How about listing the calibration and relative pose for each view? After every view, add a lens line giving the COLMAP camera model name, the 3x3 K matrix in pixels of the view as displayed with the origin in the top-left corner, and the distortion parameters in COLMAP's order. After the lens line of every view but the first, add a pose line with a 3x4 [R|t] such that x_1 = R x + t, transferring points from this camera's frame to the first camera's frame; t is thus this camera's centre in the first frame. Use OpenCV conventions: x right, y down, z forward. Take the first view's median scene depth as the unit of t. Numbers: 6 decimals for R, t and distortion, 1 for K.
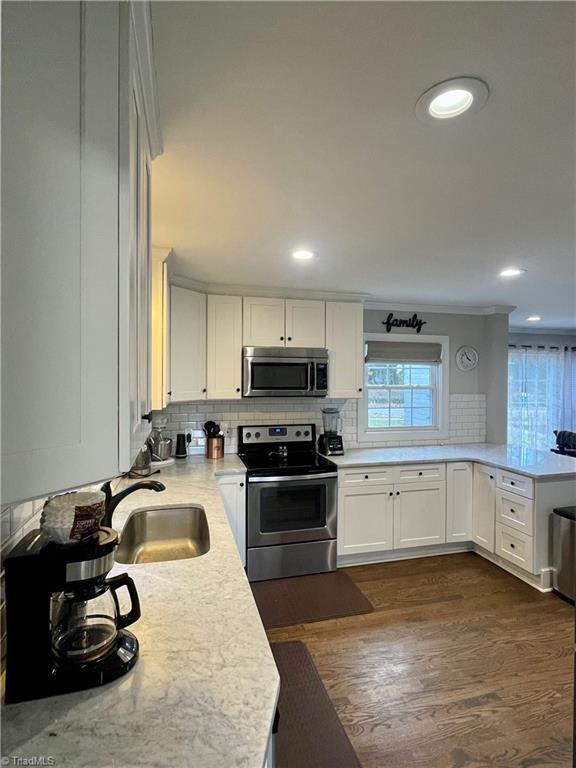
lens RADIAL K [[402.6, 0, 288.0], [0, 402.6, 384.0], [0, 0, 1]] dist [-0.003175, 0.000041]
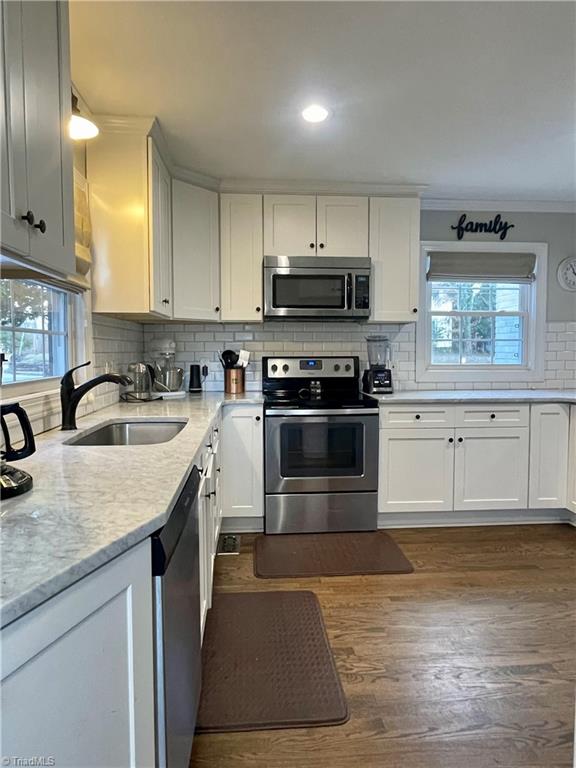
lens RADIAL K [[490.2, 0, 288.0], [0, 490.2, 384.0], [0, 0, 1]] dist [0.001991, -0.000450]
pose [[0.983445, 0.004253, -0.181159, 0.113426], [0.004544, 0.998831, 0.048117, 0.113474], [0.181152, -0.048143, 0.982276, 0.014569]]
